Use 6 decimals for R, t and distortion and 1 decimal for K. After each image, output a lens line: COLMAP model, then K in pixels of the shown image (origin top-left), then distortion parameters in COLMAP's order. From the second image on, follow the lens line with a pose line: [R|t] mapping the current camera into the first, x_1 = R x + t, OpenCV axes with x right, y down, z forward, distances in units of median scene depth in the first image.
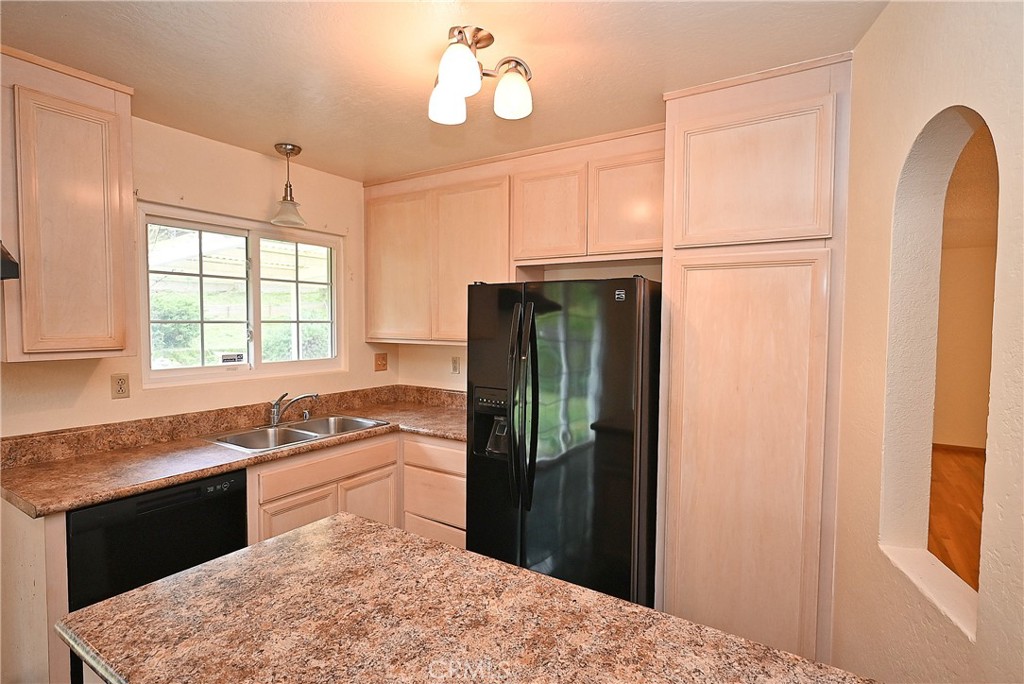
lens RADIAL K [[505.6, 0, 520.1], [0, 505.6, 344.9], [0, 0, 1]] dist [-0.000587, 0.001224]
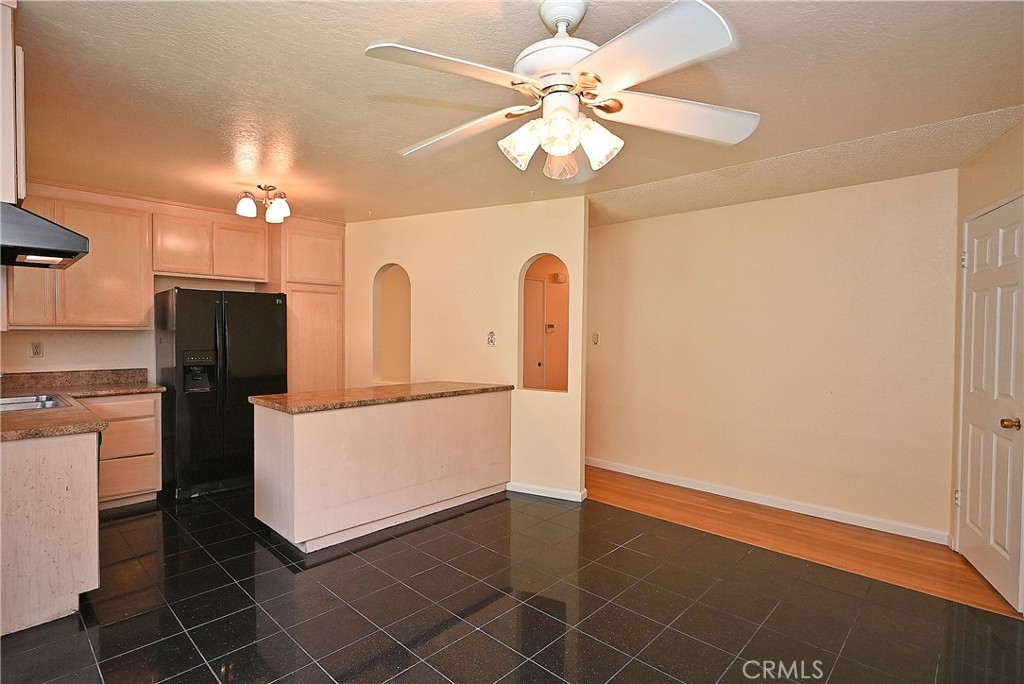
lens RADIAL K [[505.6, 0, 520.1], [0, 505.6, 344.9], [0, 0, 1]] dist [-0.000587, 0.001224]
pose [[0.180667, -0.032091, 0.983021, -1.316090], [0.041820, 0.998814, 0.024920, 0.059178], [-0.982655, 0.036607, 0.181795, -0.319843]]
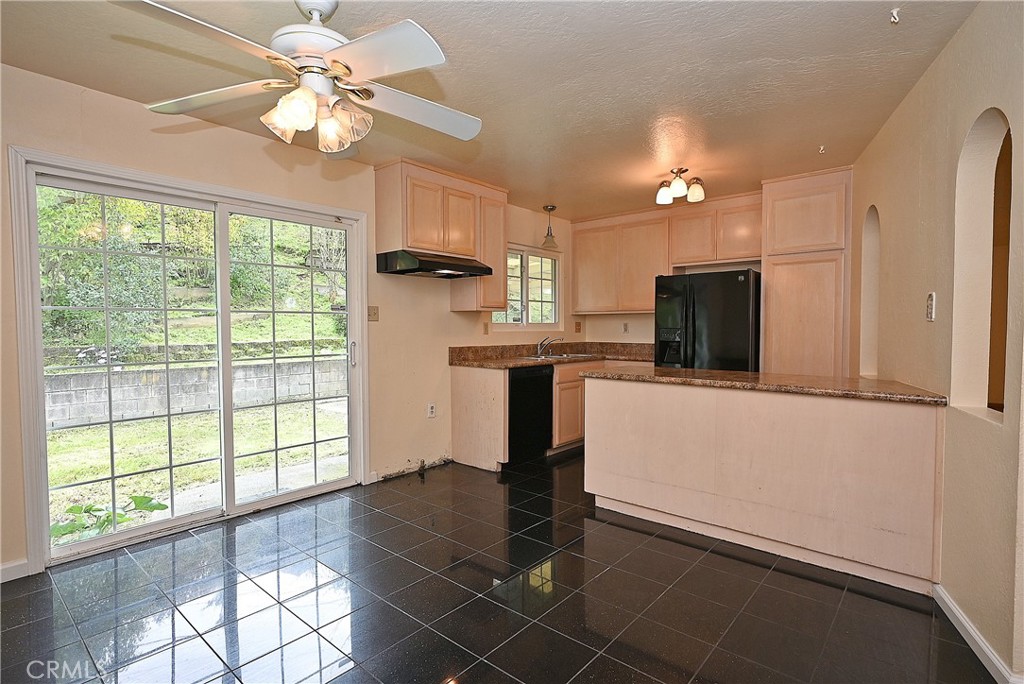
lens RADIAL K [[505.6, 0, 520.1], [0, 505.6, 344.9], [0, 0, 1]] dist [-0.000587, 0.001224]
pose [[0.990165, -0.002547, -0.139883, -0.309778], [0.000614, 0.999904, -0.013854, 0.153796], [0.139905, 0.013631, 0.990071, -0.897727]]
